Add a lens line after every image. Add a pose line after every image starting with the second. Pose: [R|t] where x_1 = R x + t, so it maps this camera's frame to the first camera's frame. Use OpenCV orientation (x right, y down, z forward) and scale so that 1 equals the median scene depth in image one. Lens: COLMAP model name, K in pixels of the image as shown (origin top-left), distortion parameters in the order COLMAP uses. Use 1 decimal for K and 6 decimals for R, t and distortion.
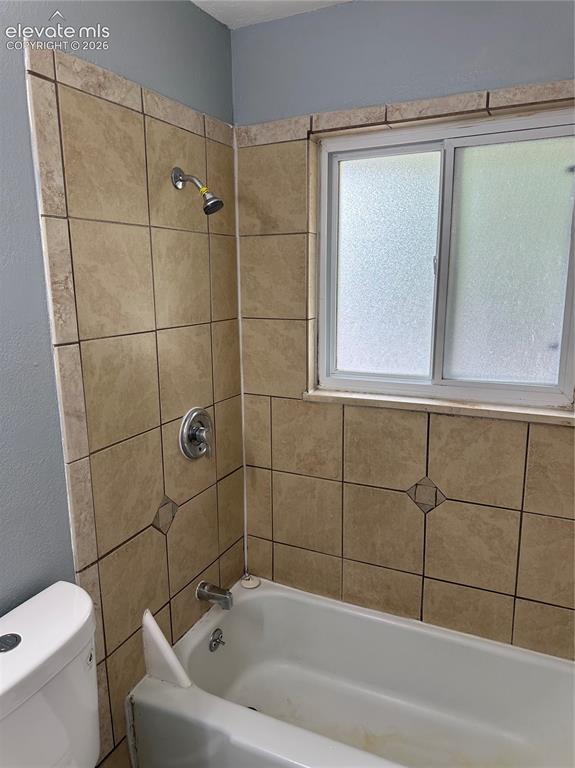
lens RADIAL K [[543.0, 0, 280.6], [0, 543.0, 387.6], [0, 0, 1]] dist [0.110162, -0.180035]
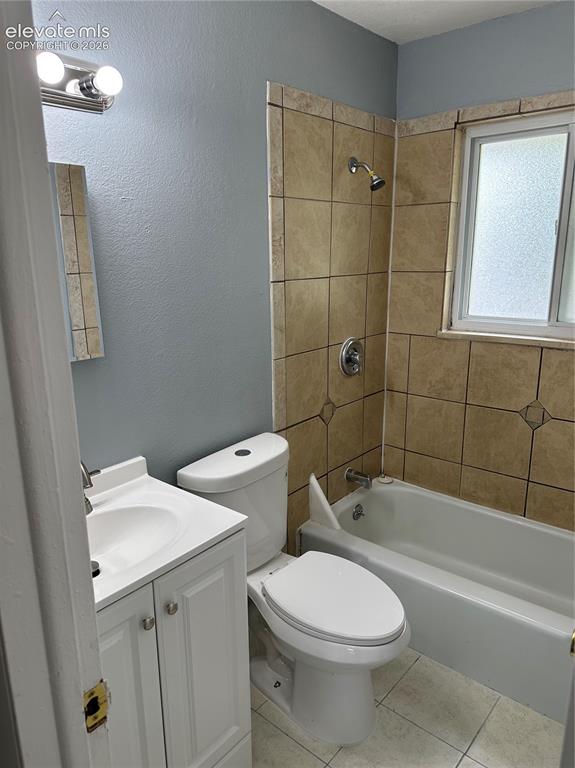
lens RADIAL K [[543.0, 0, 280.6], [0, 543.0, 387.6], [0, 0, 1]] dist [0.110162, -0.180035]
pose [[0.967600, 0.062567, -0.244615, 0.009119], [-0.050090, 0.997122, 0.056907, 0.093320], [0.247471, -0.042810, 0.967949, -0.354393]]
